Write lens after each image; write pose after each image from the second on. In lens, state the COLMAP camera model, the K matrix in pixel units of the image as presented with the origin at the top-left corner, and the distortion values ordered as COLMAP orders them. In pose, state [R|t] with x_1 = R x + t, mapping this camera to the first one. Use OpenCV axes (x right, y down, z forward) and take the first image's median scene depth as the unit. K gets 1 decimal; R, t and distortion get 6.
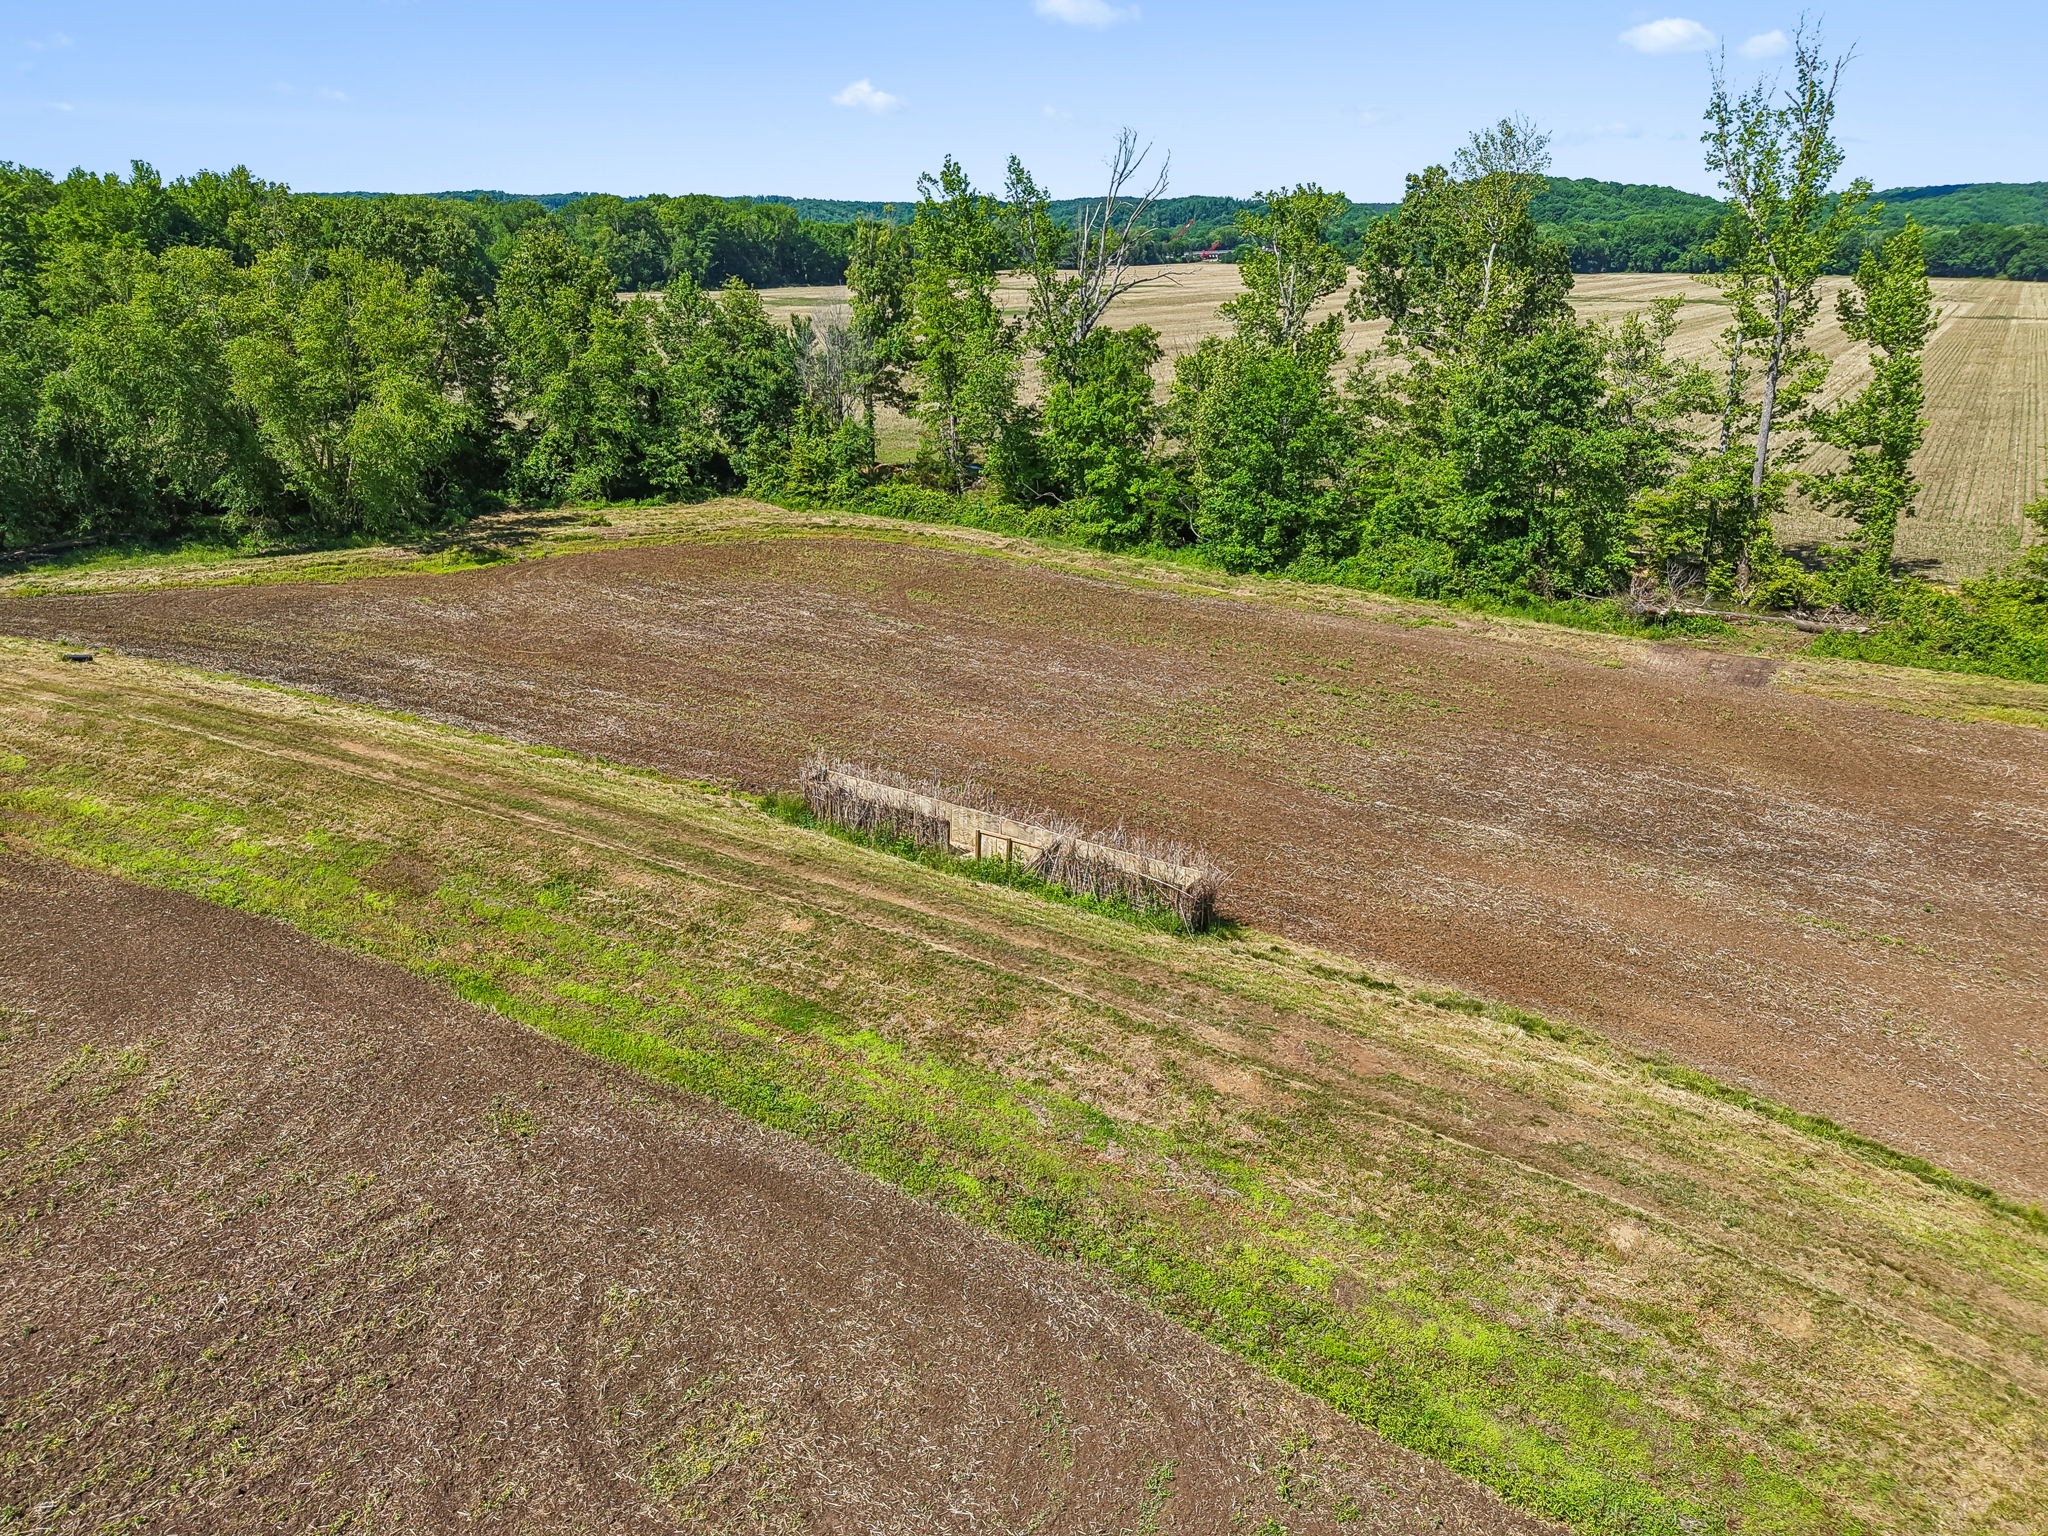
lens RADIAL K [[1431.8, 0, 1022.6], [0, 1431.8, 778.7], [0, 0, 1]] dist [0.018569, -0.012349]
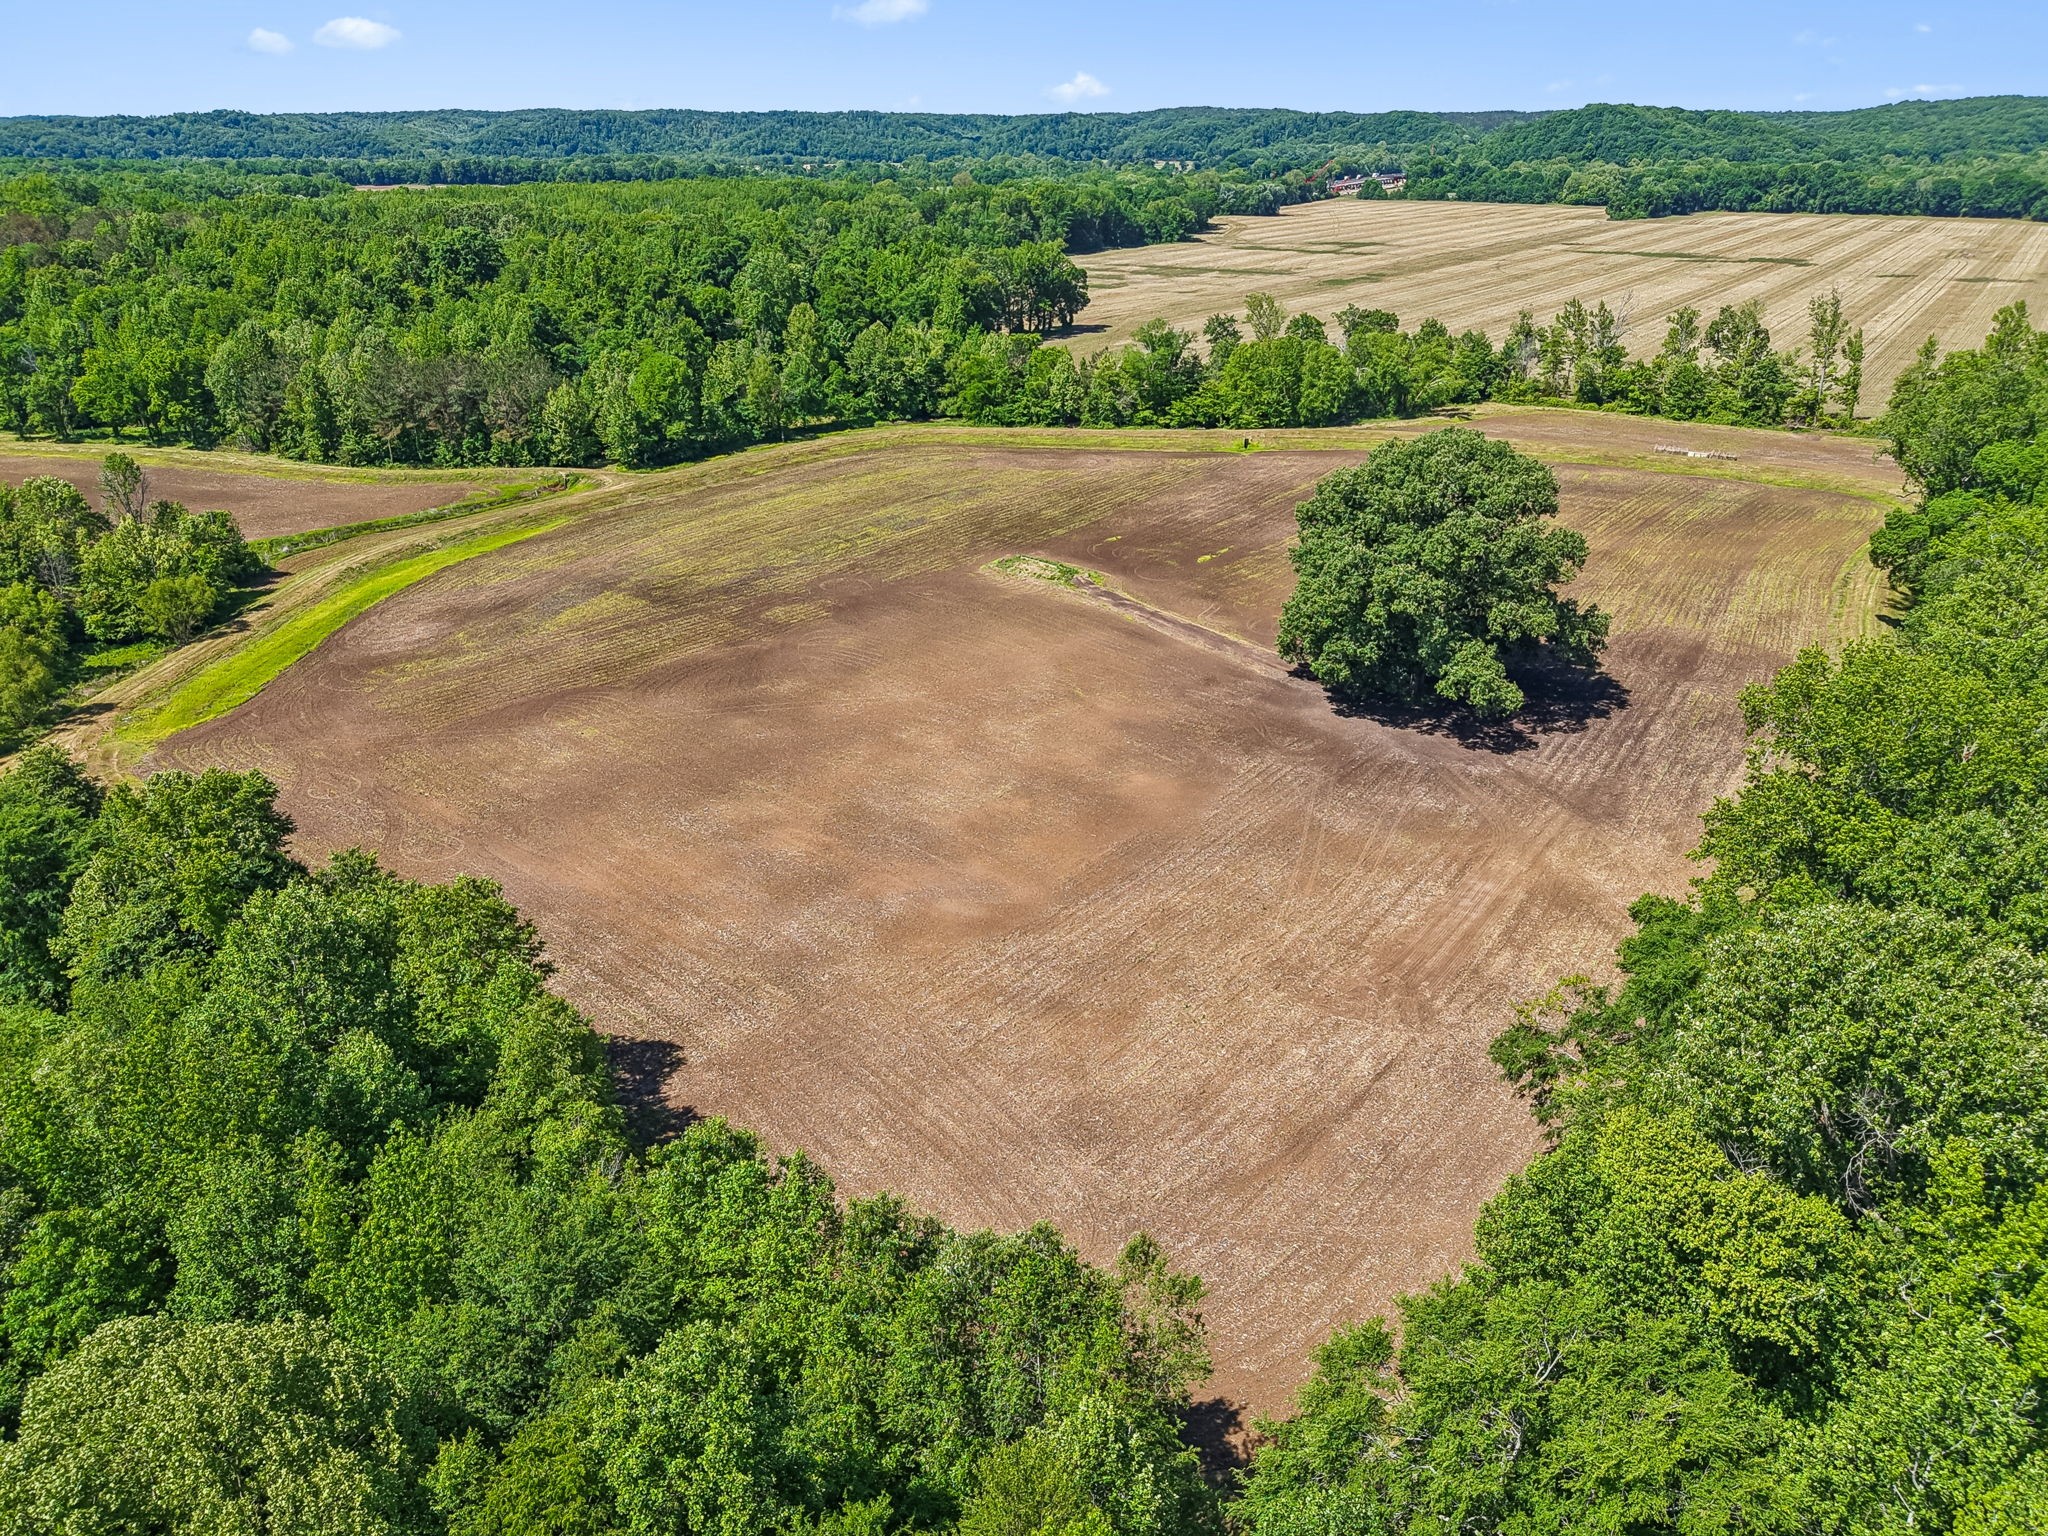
lens RADIAL K [[1431.8, 0, 1022.8], [0, 1431.8, 774.7], [0, 0, 1]] dist [0.018569, -0.012349]
pose [[0.999586, 0.000966, -0.028750, -1.365140], [0.000719, 0.998285, 0.058539, 0.524500], [0.028757, -0.058536, 0.997871, -2.681686]]
